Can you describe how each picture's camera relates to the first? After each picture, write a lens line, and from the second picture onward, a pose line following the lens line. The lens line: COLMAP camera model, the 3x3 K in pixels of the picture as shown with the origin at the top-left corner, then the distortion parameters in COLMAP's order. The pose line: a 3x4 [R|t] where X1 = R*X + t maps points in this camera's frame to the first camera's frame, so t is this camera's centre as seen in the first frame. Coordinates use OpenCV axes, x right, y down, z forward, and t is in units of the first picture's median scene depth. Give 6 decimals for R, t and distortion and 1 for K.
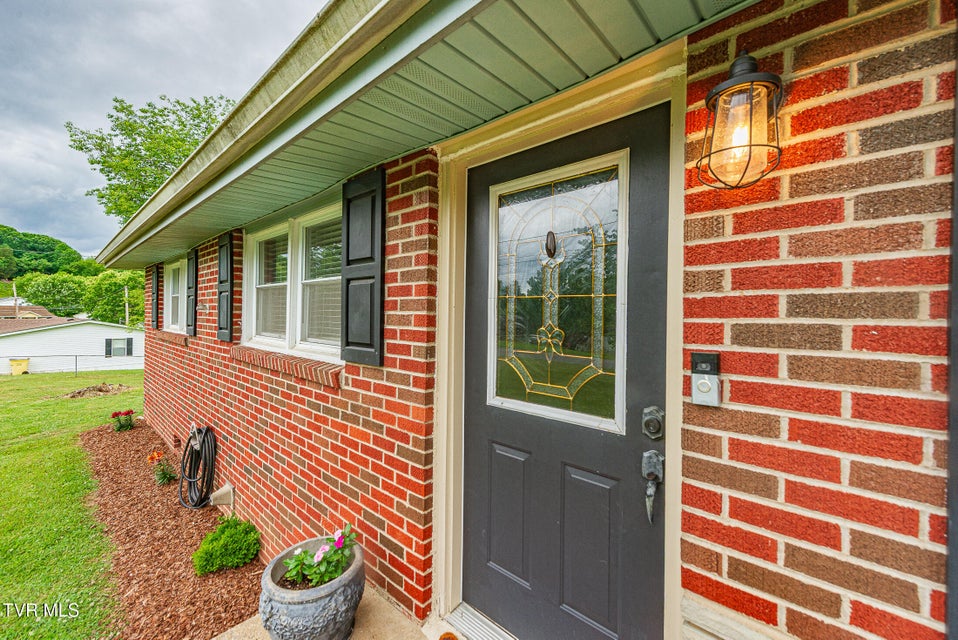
lens RADIAL K [[380.6, 0, 476.6], [0, 380.6, 305.4], [0, 0, 1]] dist [0.014785, -0.003186]
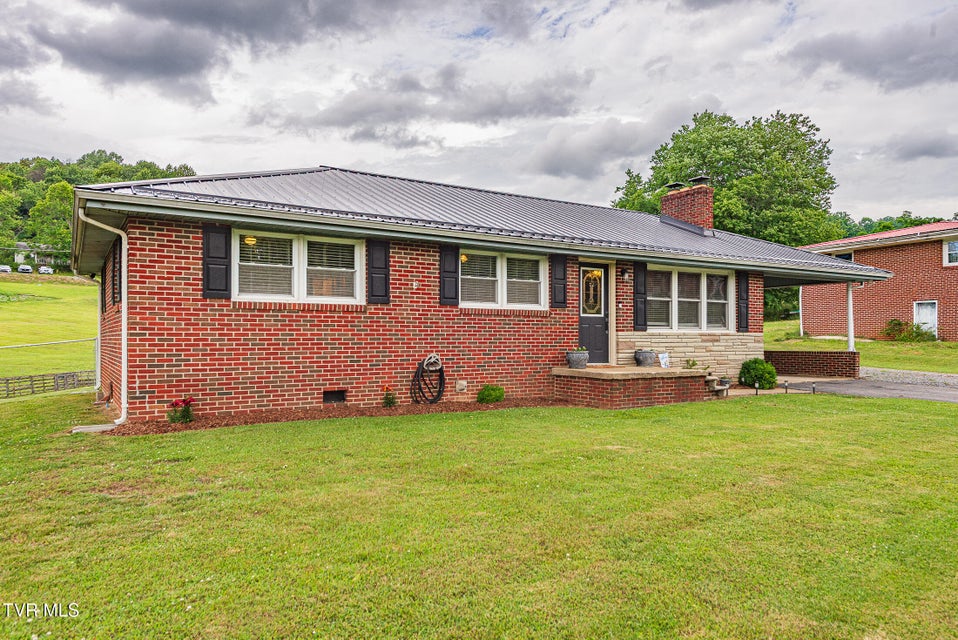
lens RADIAL K [[663.1, 0, 489.0], [0, 663.1, 348.1], [0, 0, 1]] dist [0.002951, 0.007667]
pose [[0.254762, -0.010215, 0.966950, -6.009603], [-0.004140, 0.999924, 0.011654, 0.425105], [-0.966995, -0.006972, 0.254700, 0.046904]]
